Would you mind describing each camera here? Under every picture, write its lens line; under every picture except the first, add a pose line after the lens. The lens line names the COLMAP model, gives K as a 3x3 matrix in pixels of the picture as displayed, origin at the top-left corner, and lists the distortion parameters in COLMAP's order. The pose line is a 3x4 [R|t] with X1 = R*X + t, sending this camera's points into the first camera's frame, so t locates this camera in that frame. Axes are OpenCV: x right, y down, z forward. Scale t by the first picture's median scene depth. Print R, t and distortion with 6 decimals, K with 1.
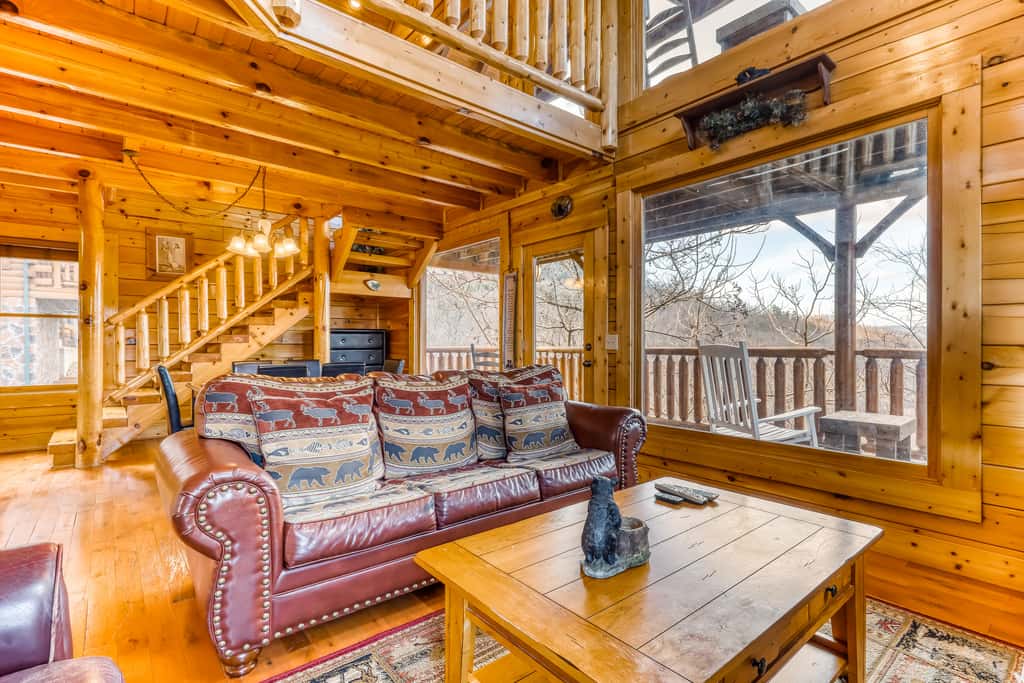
lens RADIAL K [[488.6, 0, 512.0], [0, 488.6, 346.9], [0, 0, 1]] dist [0.001265, -0.000311]
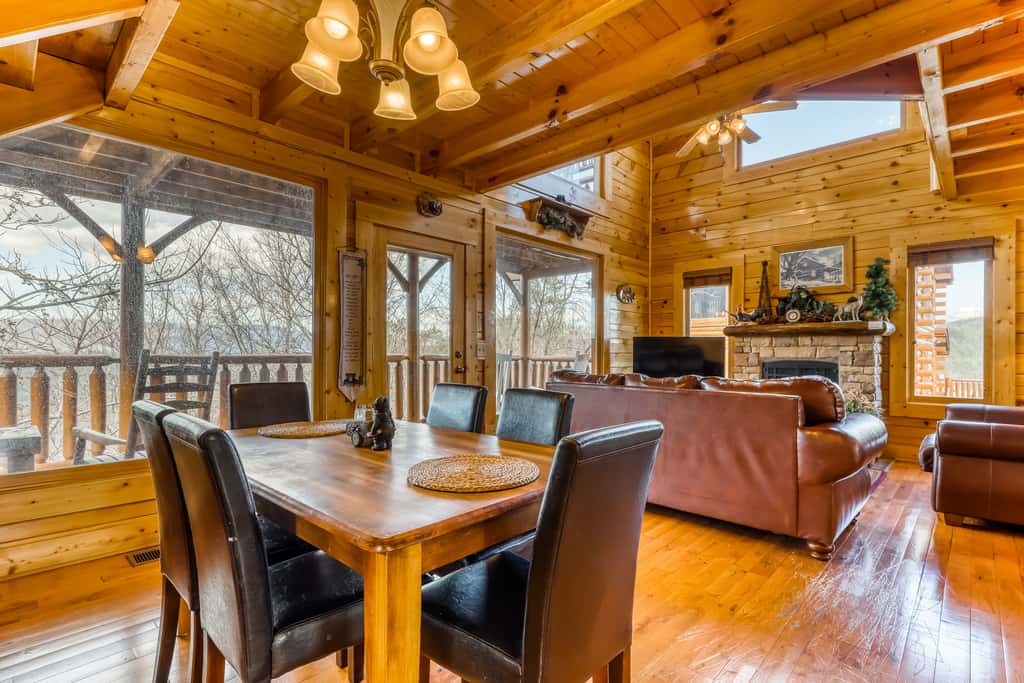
lens RADIAL K [[488.6, 0, 505.4], [0, 488.6, 350.2], [0, 0, 1]] dist [0.001265, -0.000311]
pose [[-0.125347, 0.005502, 0.992098, -0.623037], [0.000954, 0.999985, -0.005425, -0.001815], [-0.992112, 0.000266, -0.125351, 0.720308]]
